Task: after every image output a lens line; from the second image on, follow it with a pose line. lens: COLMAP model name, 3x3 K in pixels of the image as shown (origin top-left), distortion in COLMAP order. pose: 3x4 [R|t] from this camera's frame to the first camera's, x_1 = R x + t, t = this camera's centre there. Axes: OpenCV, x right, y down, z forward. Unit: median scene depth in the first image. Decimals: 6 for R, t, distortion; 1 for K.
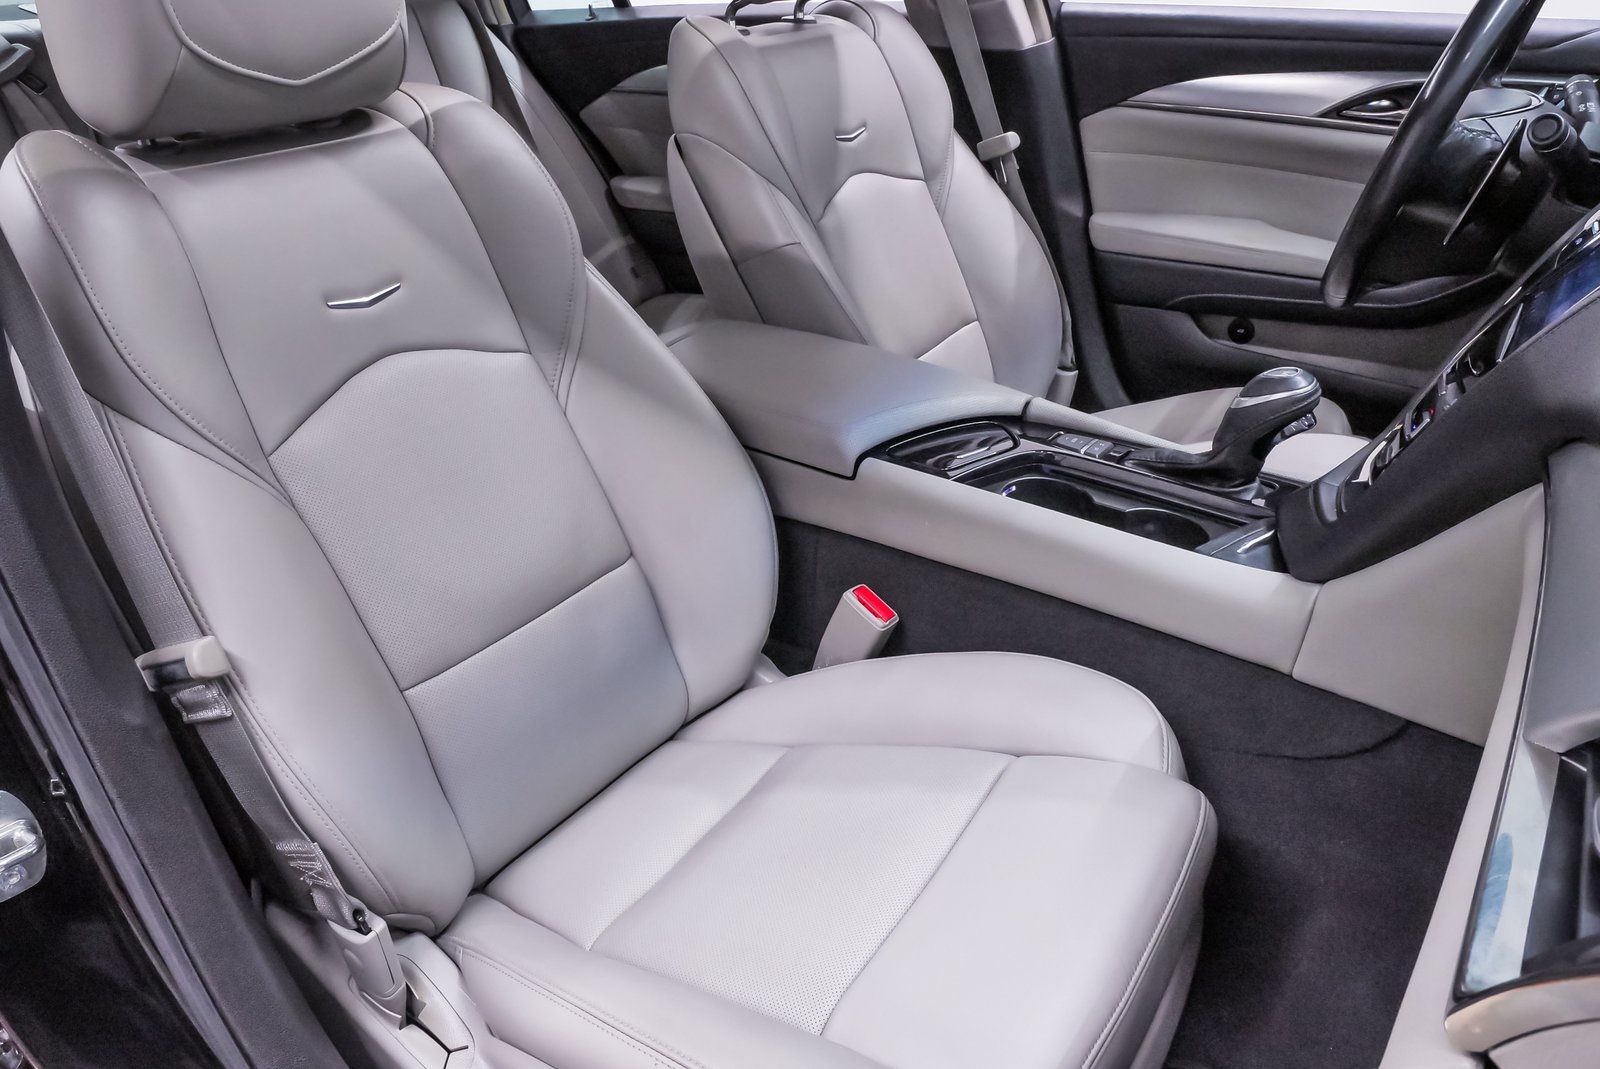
lens RADIAL K [[1170.2, 0, 800.0], [0, 1170.2, 534.5], [0, 0, 1]] dist [-0.038539, 0.002687]
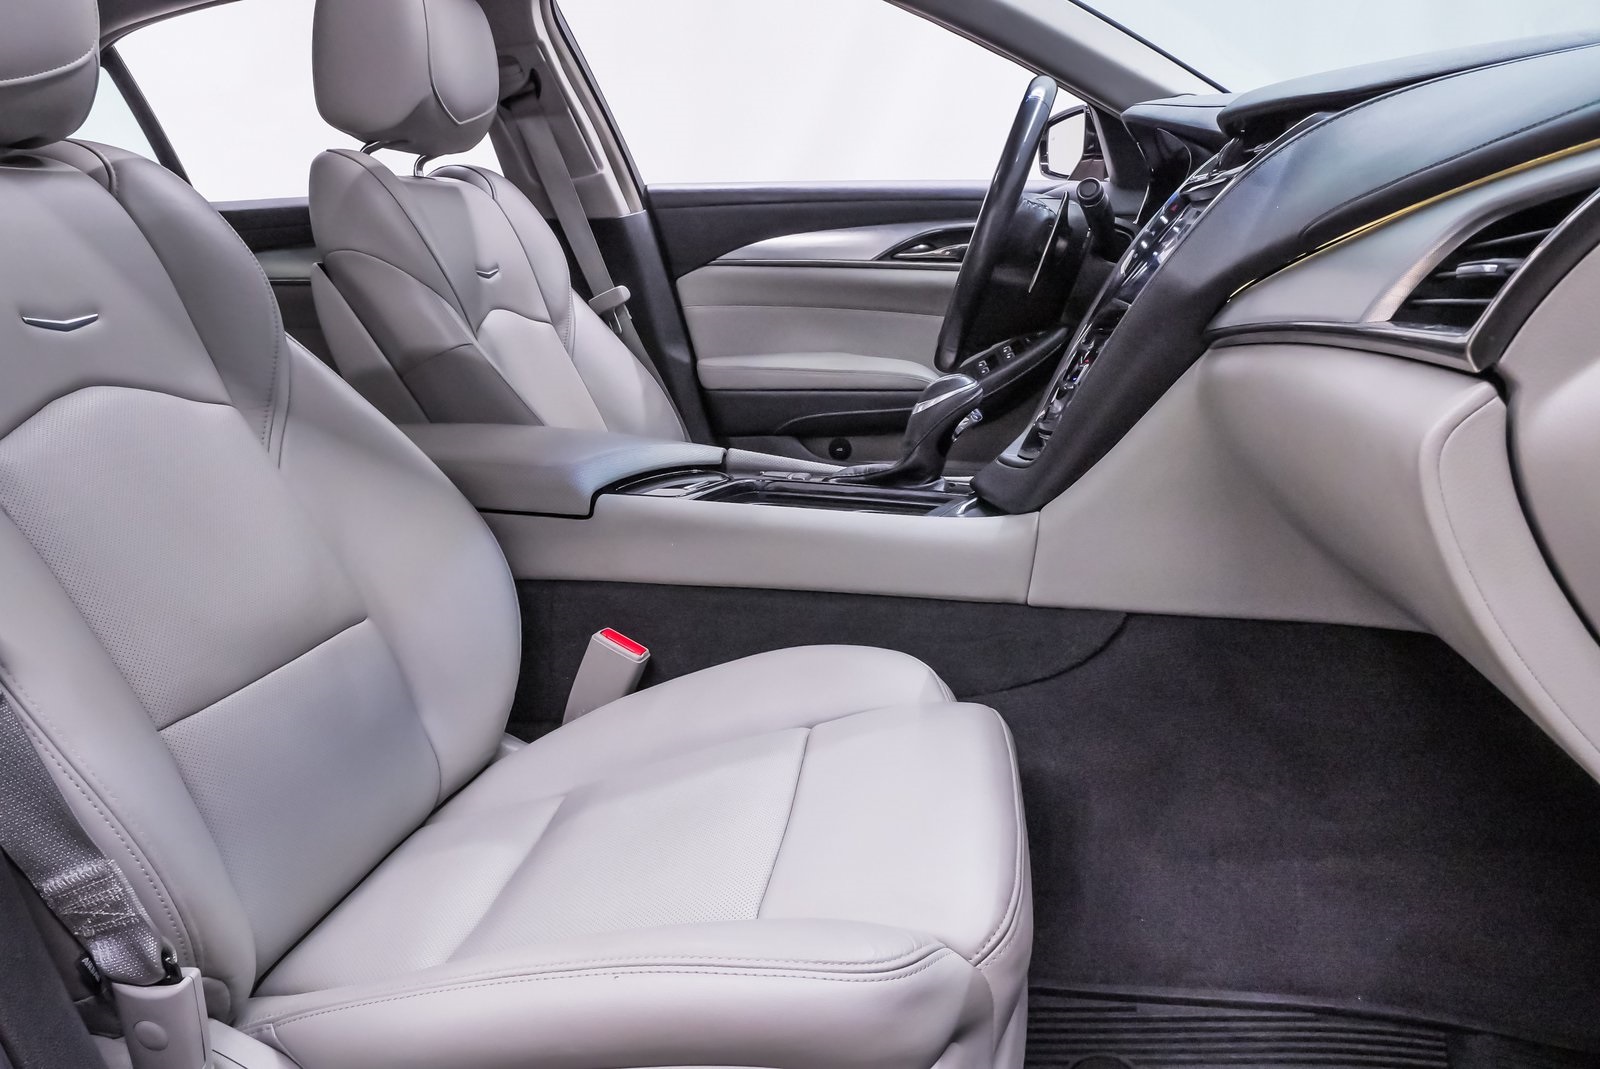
lens RADIAL K [[1163.1, 0, 800.0], [0, 1163.1, 534.5], [0, 0, 1]] dist [-0.038845, 0.005514]
pose [[0.906485, -0.086224, 0.413341, -0.195328], [0.188419, 0.958660, -0.213236, 0.203976], [-0.377867, 0.271176, 0.885257, 0.041157]]
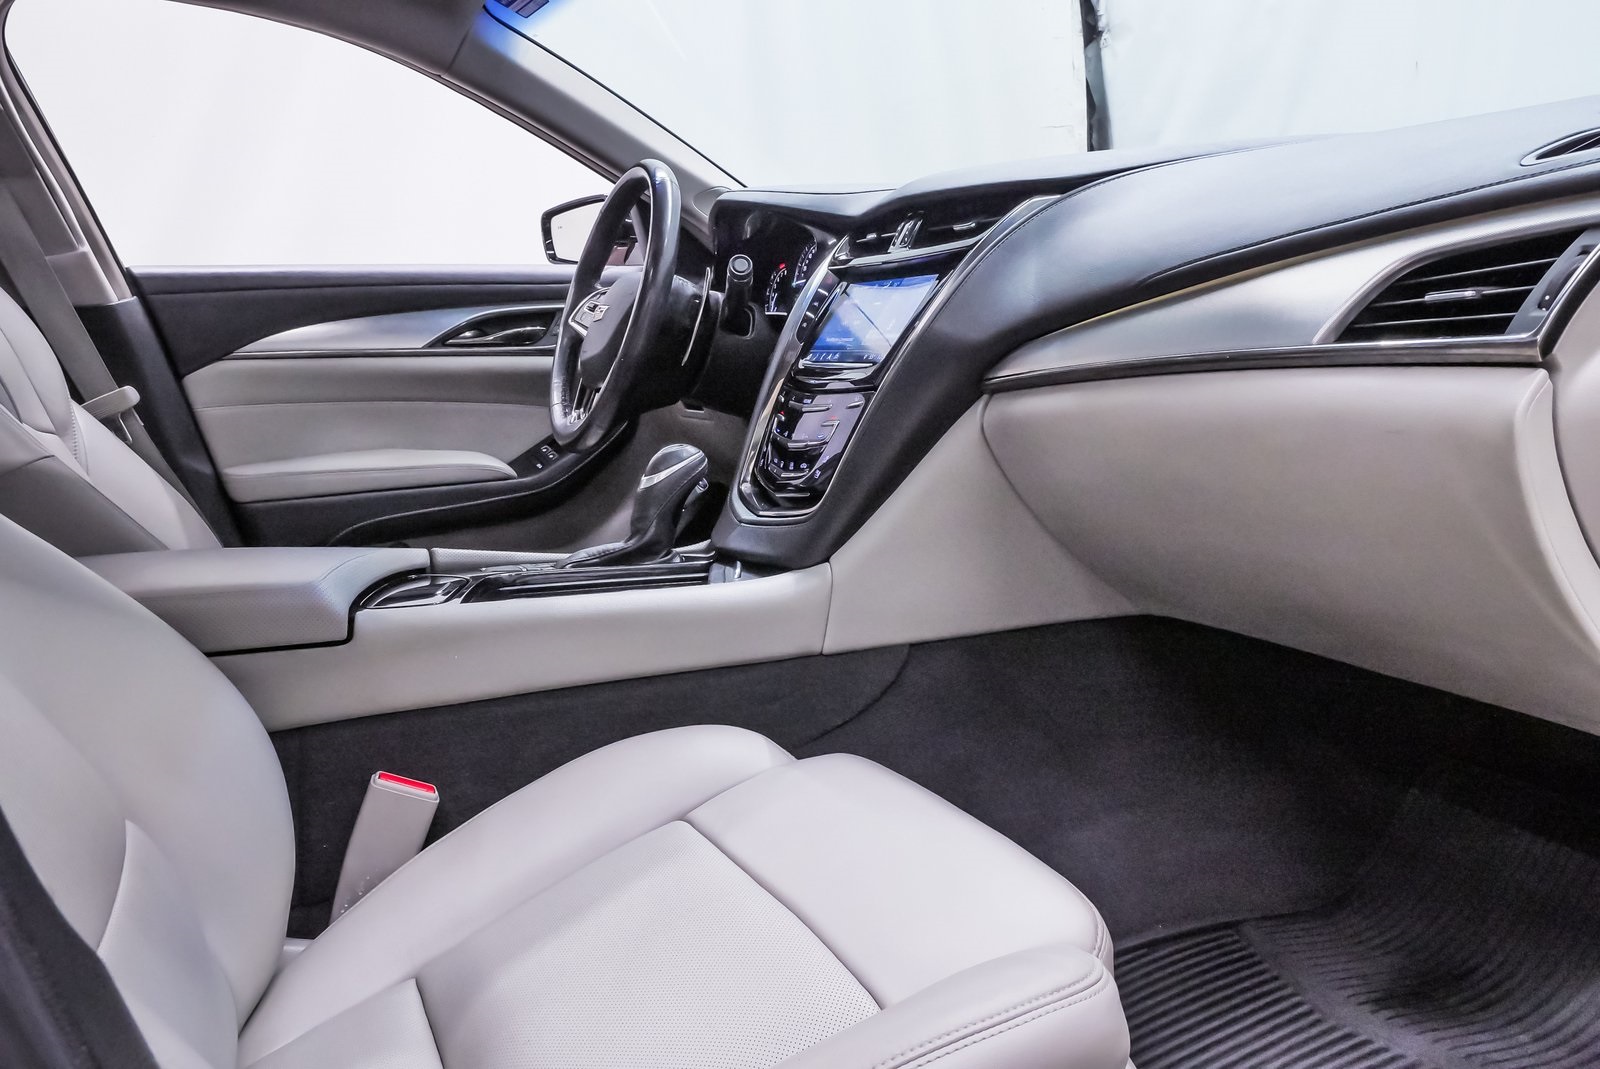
lens RADIAL K [[1163.1, 0, 800.0], [0, 1163.1, 534.5], [0, 0, 1]] dist [-0.038845, 0.005514]
pose [[0.508938, -0.136667, 0.849885, -0.455778], [0.423465, 0.899336, -0.108965, 0.104547], [-0.749440, 0.415352, 0.515580, 0.281182]]
